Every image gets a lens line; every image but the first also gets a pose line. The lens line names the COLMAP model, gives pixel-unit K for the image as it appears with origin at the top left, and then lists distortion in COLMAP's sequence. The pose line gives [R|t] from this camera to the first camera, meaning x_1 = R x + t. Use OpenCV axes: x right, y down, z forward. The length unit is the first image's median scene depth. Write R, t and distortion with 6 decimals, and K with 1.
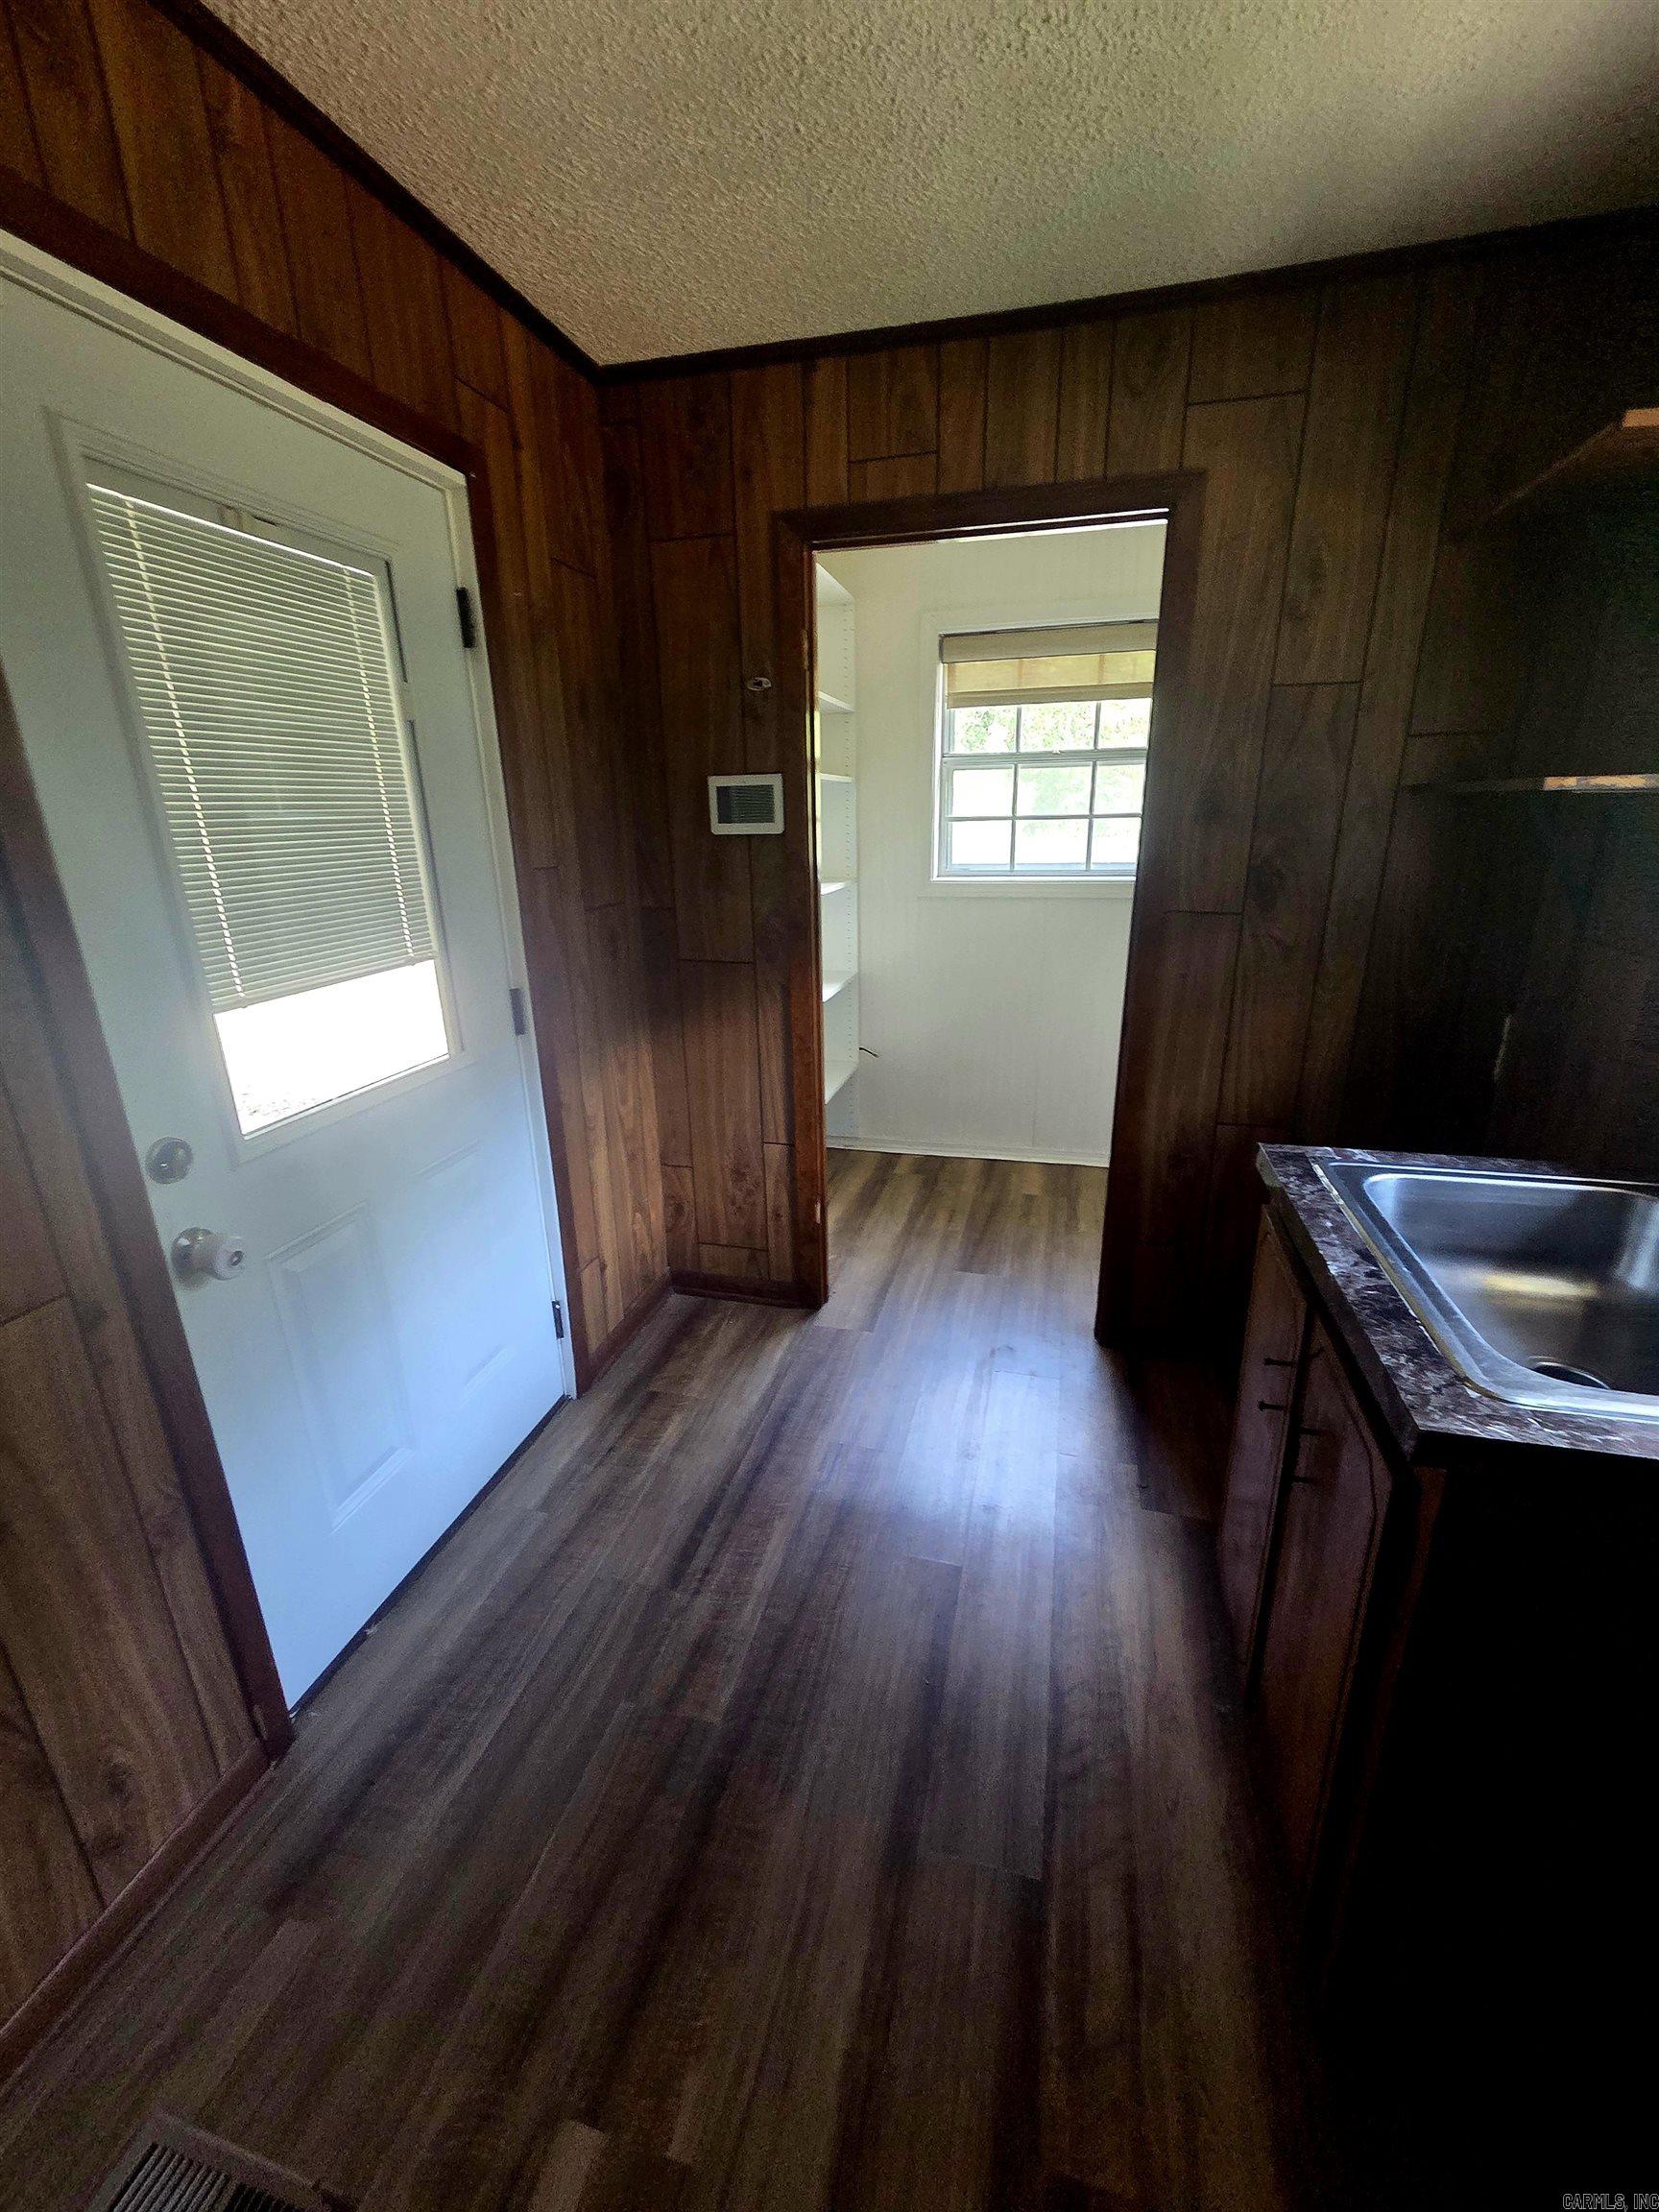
lens RADIAL K [[907.2, 0, 827.2], [0, 907.2, 1111.4], [0, 0, 1]] dist [0.004233, -0.000345]
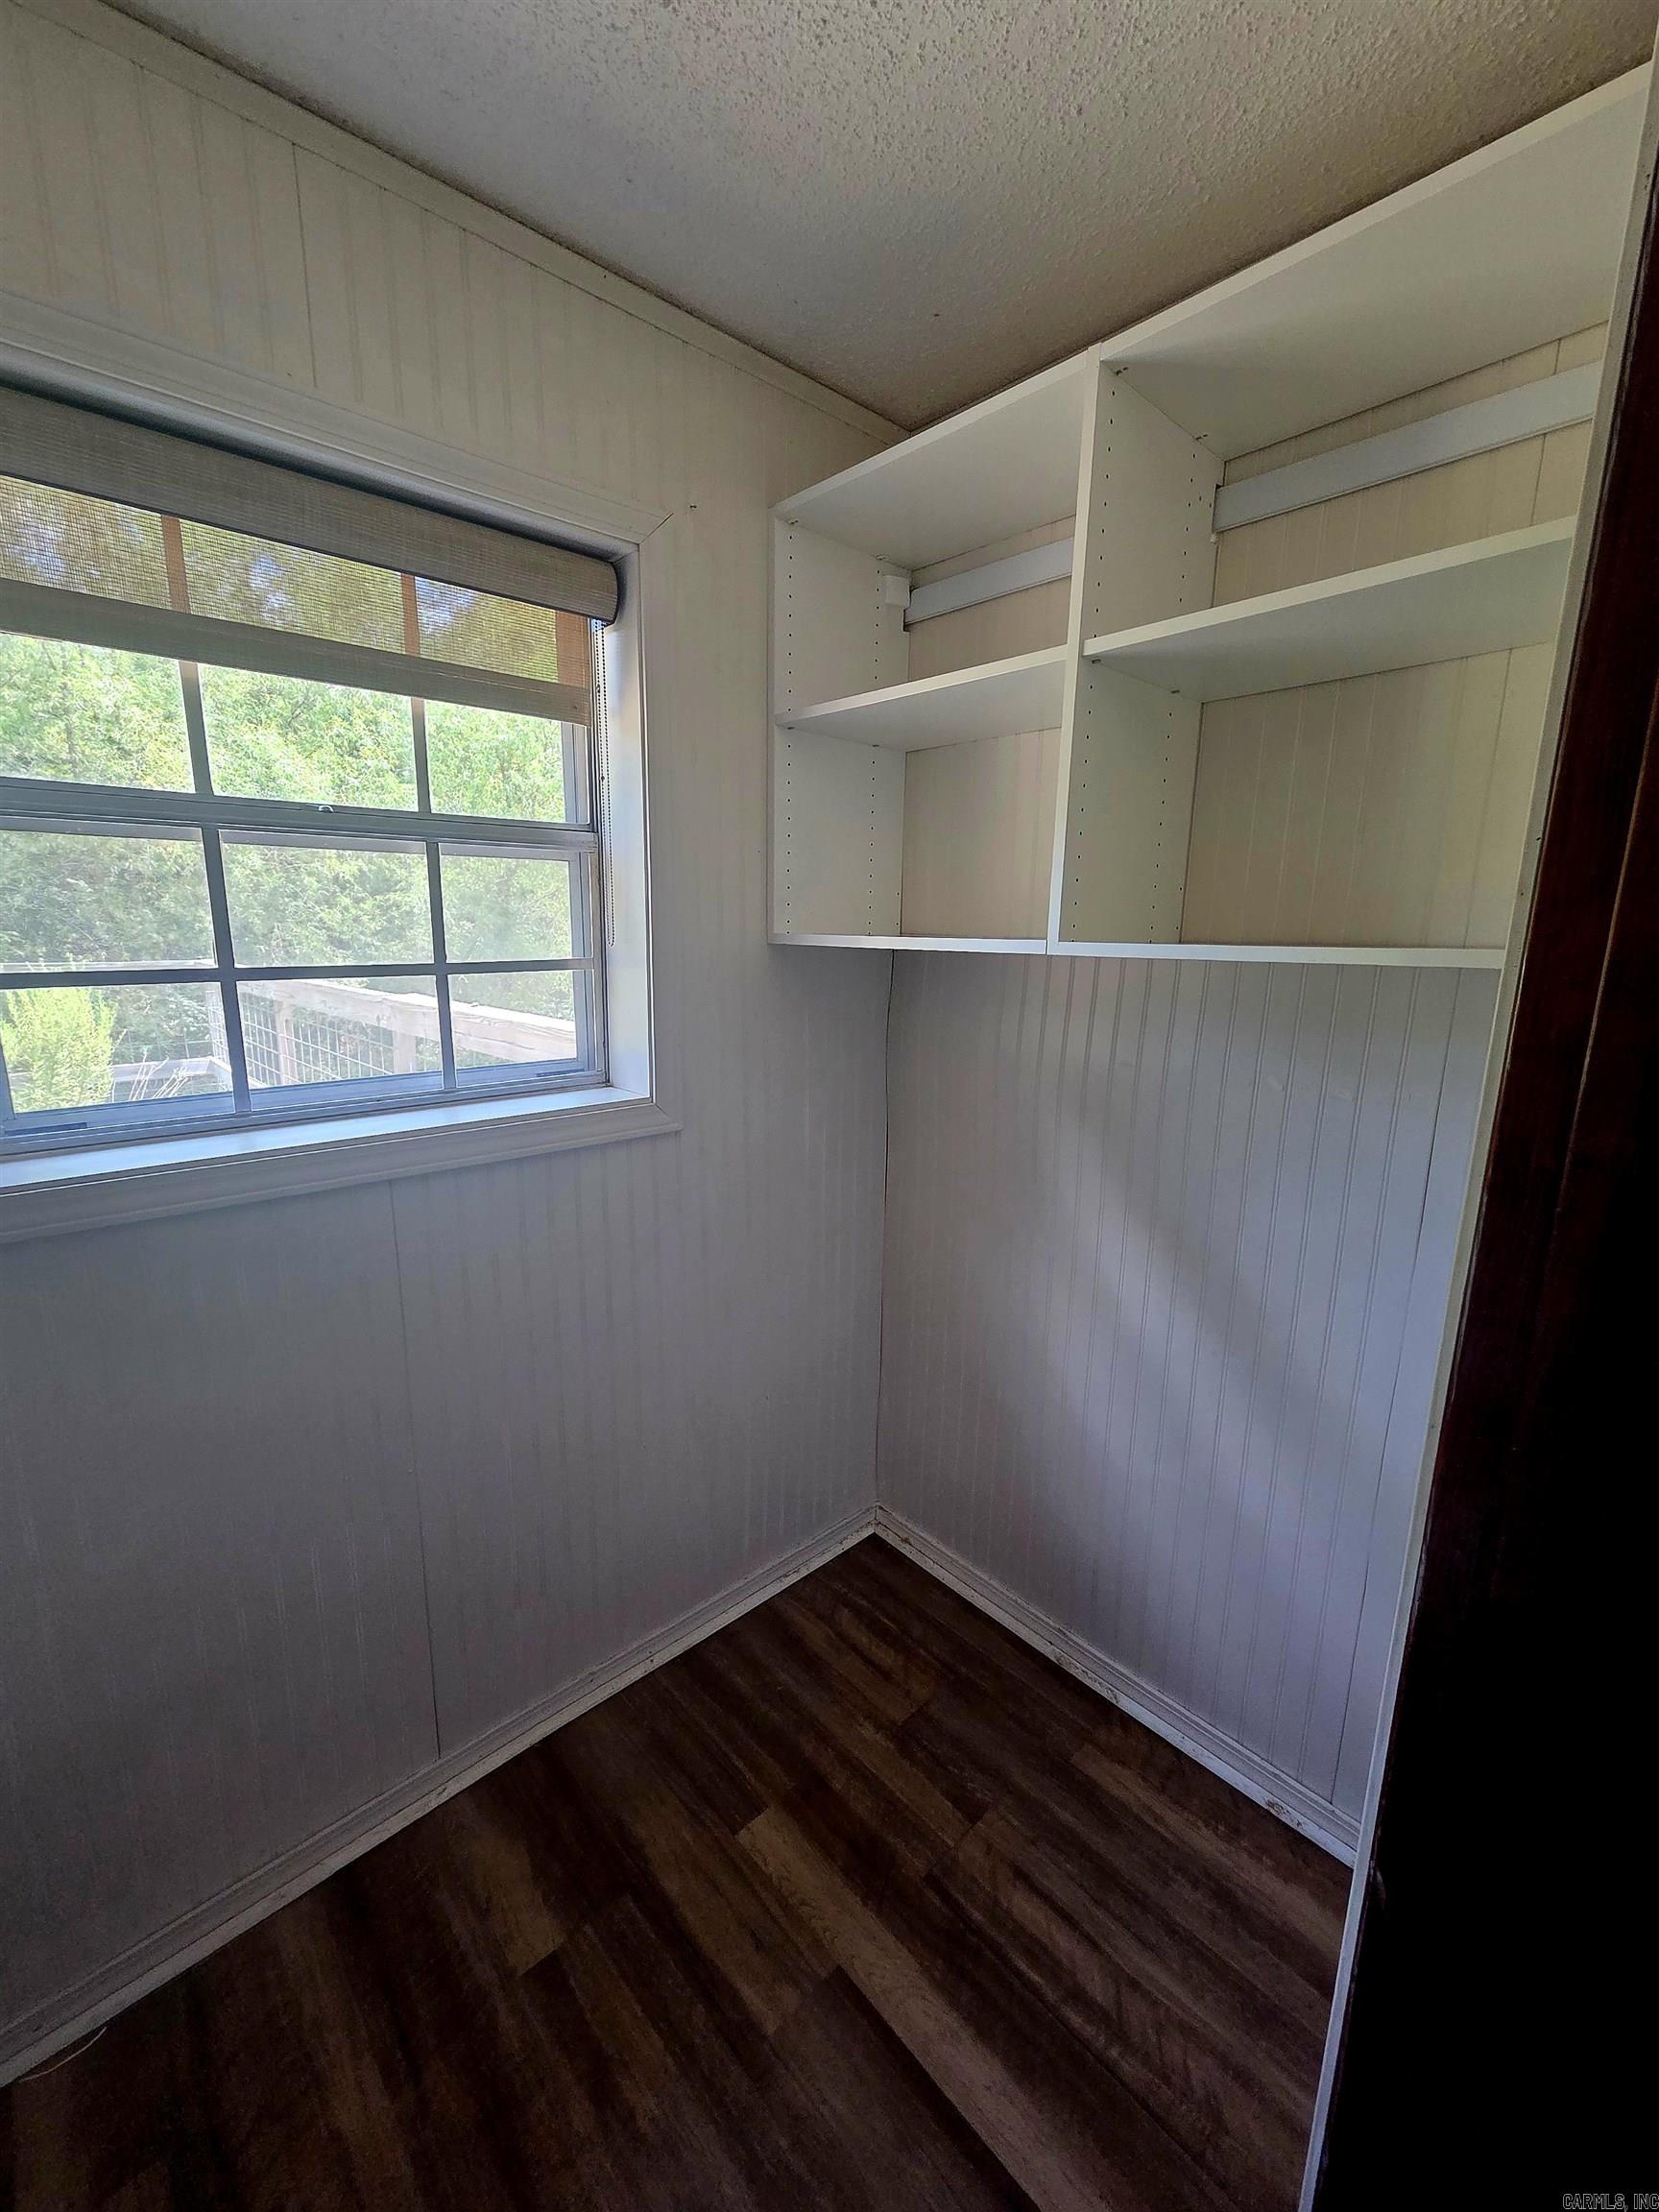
lens RADIAL K [[907.2, 0, 841.1], [0, 907.2, 1108.6], [0, 0, 1]] dist [0.004233, -0.000345]
pose [[0.539984, -0.149332, 0.828322, 0.033196], [0.236952, 0.971302, 0.020640, -0.224330], [-0.807633, 0.185127, 0.559872, 0.622156]]
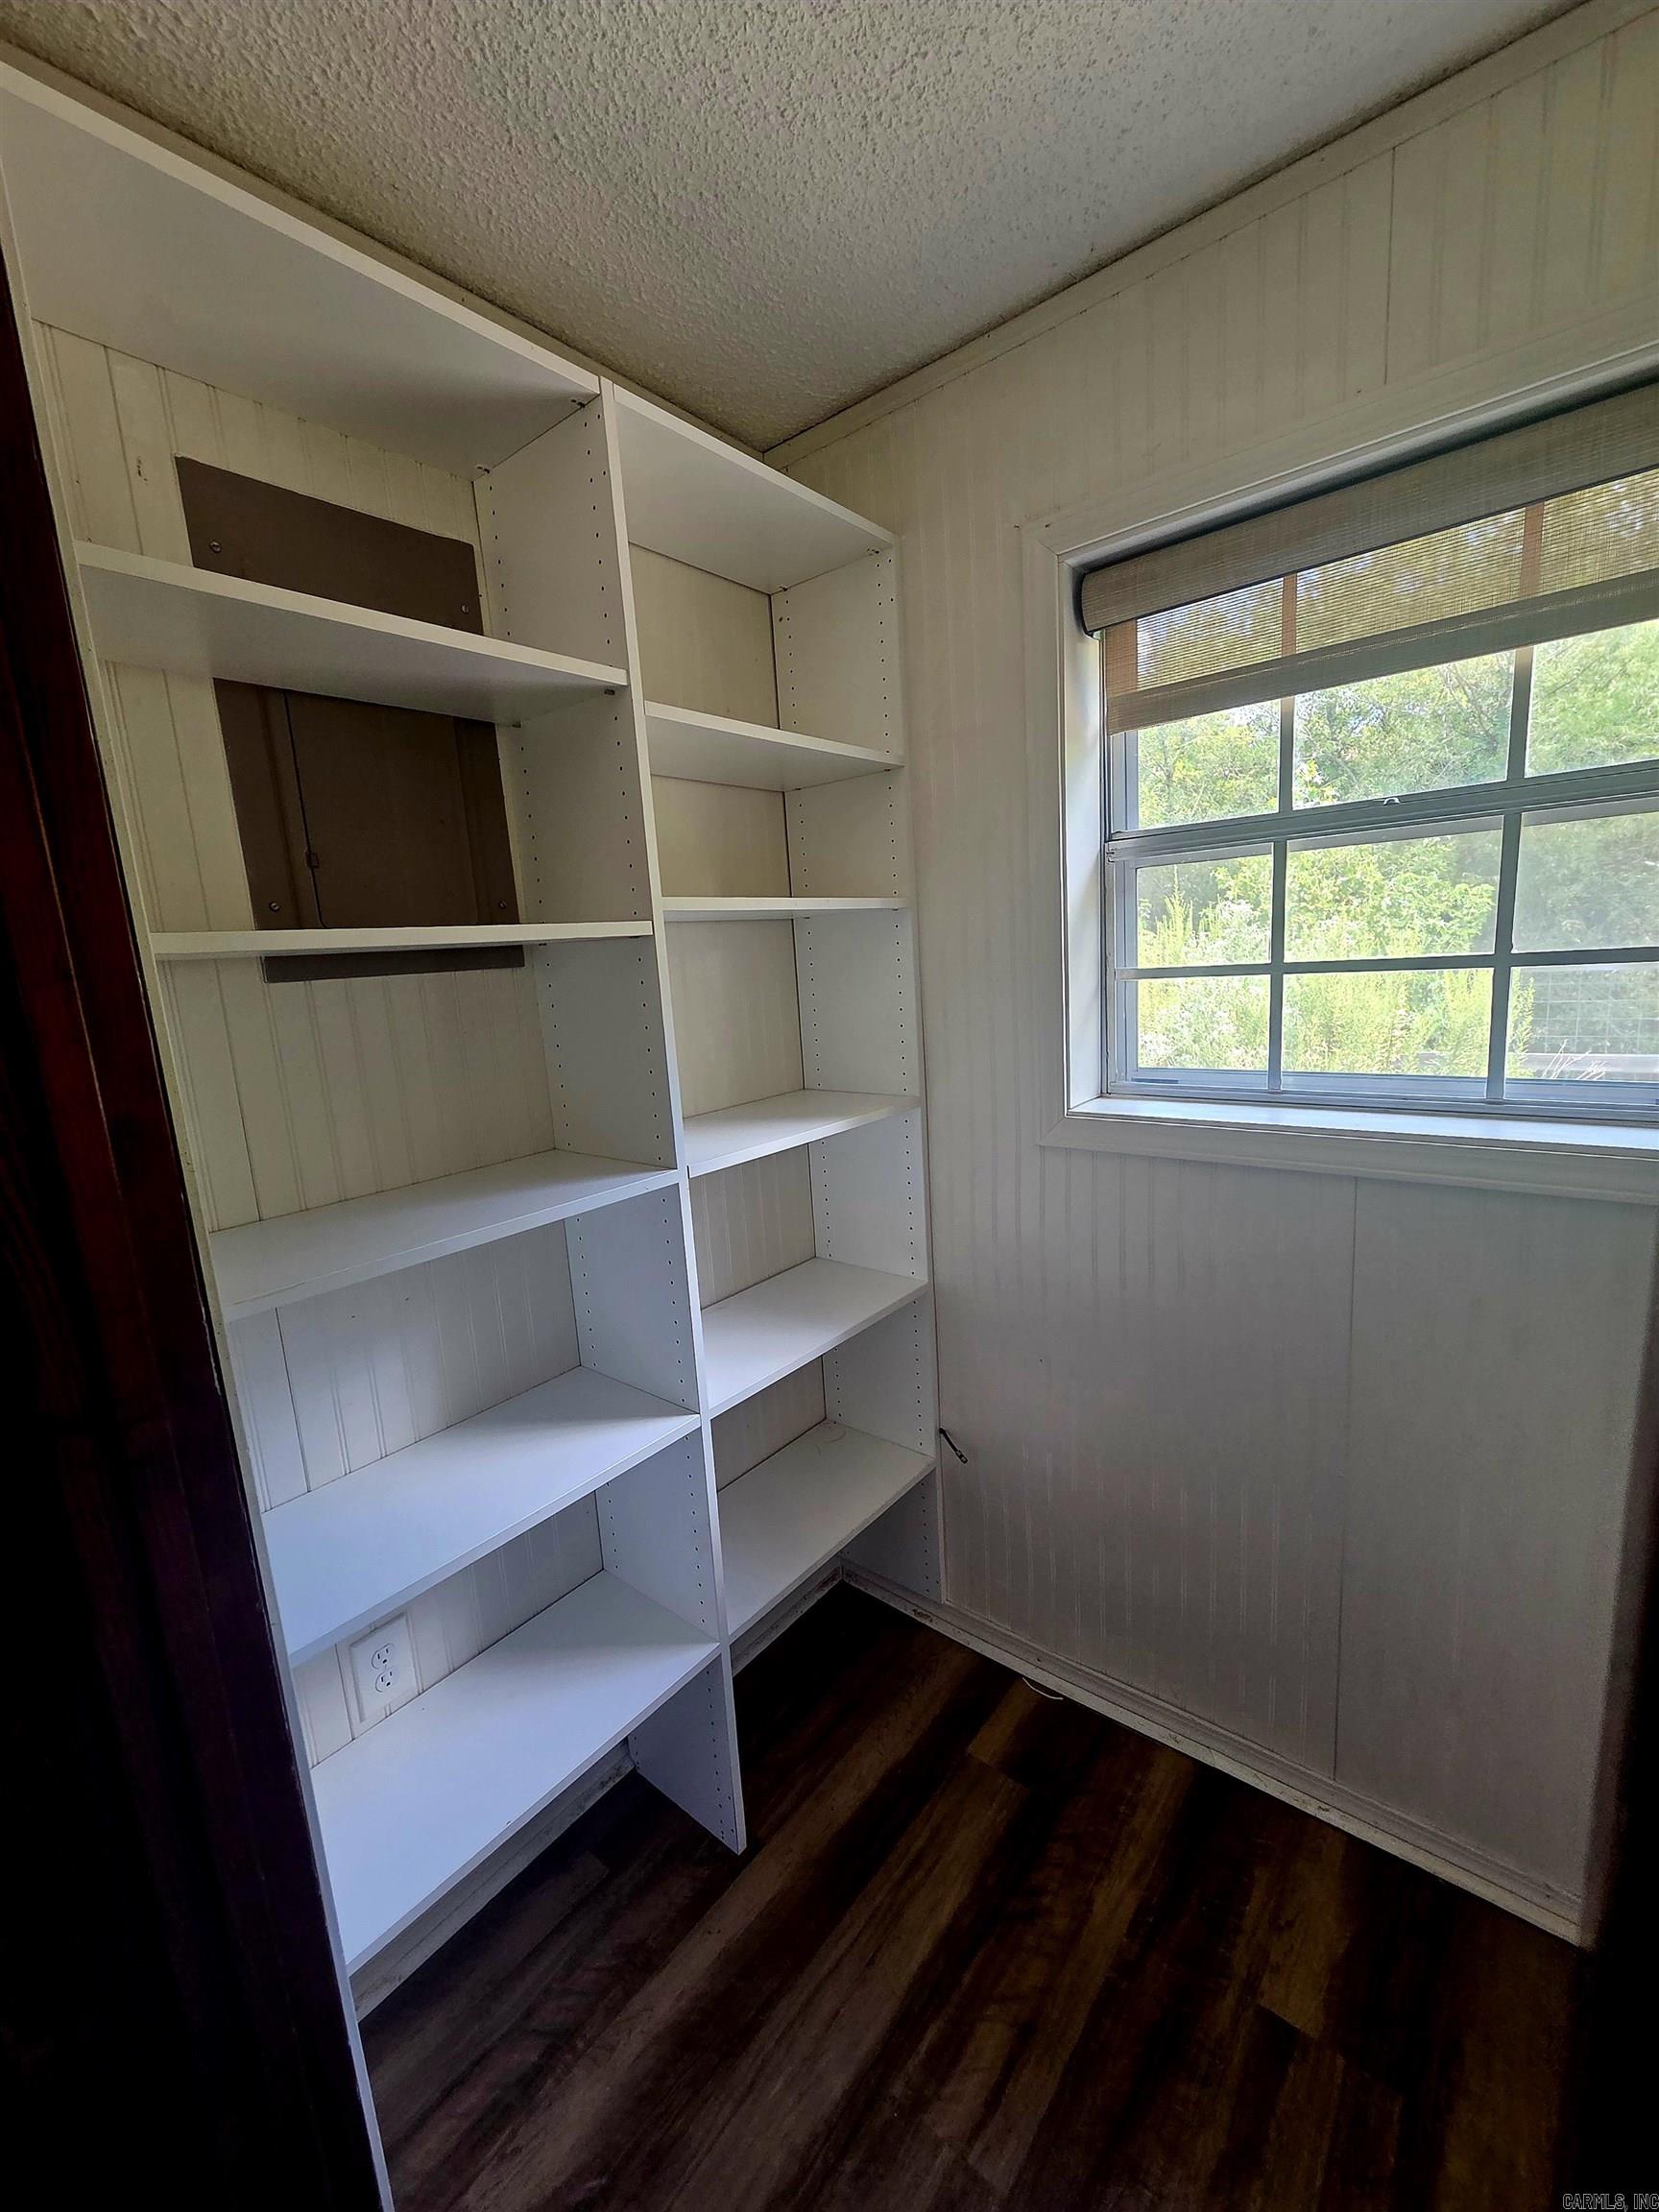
lens RADIAL K [[907.2, 0, 825.3], [0, 907.2, 1111.5], [0, 0, 1]] dist [0.004233, -0.000345]
pose [[0.905625, 0.034865, -0.422644, 0.198187], [-0.082347, 0.992103, -0.094607, -0.206322], [0.416008, 0.120482, 0.901344, 0.563340]]
